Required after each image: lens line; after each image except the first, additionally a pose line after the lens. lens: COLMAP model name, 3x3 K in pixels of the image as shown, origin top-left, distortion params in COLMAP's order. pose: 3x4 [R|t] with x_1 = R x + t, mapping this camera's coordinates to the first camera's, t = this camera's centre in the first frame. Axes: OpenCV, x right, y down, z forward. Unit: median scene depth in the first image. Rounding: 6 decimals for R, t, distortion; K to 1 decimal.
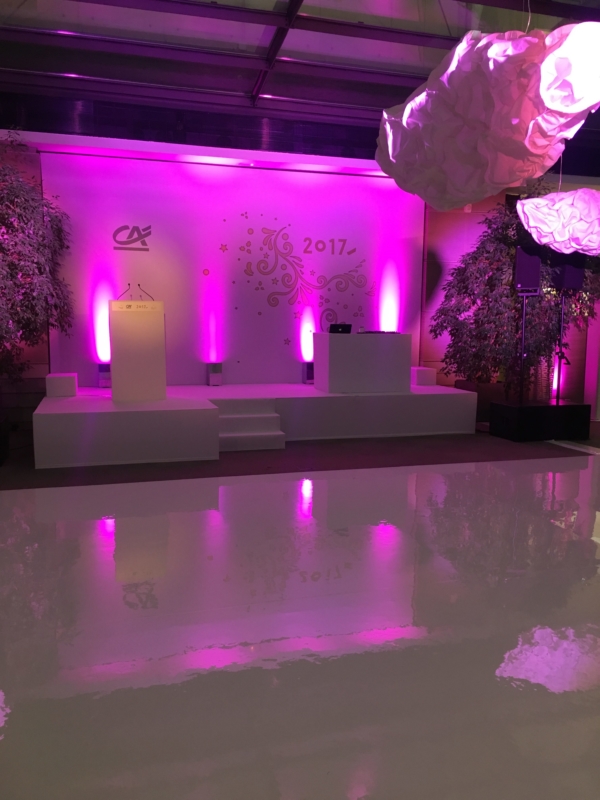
lens RADIAL K [[671.9, 0, 300.0], [0, 671.9, 400.0], [0, 0, 1]] dist [0.120665, -0.000125]
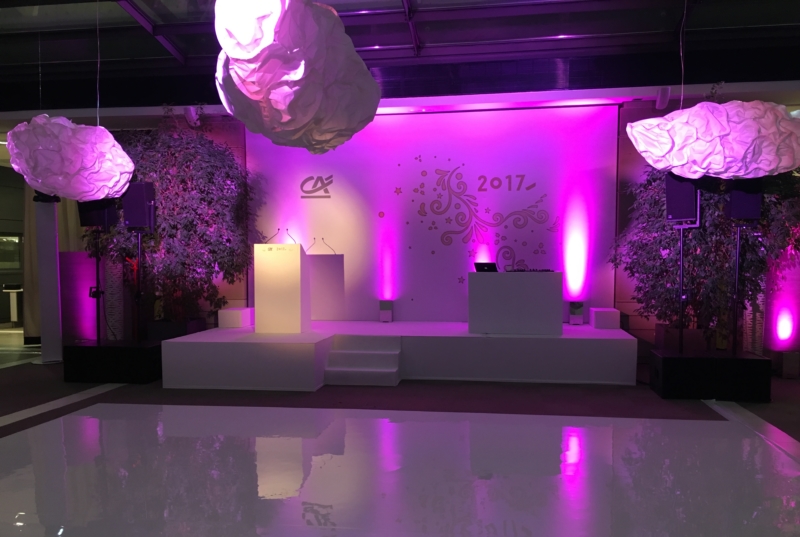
lens RADIAL K [[662.0, 0, 400.4], [0, 662.0, 304.6], [0, 0, 1]] dist [0.105203, -0.000186]
pose [[0.913473, 0.017455, -0.406524, 0.307688], [-0.037455, 0.998445, -0.041294, -0.006875], [0.405171, 0.052947, 0.912707, 0.073599]]
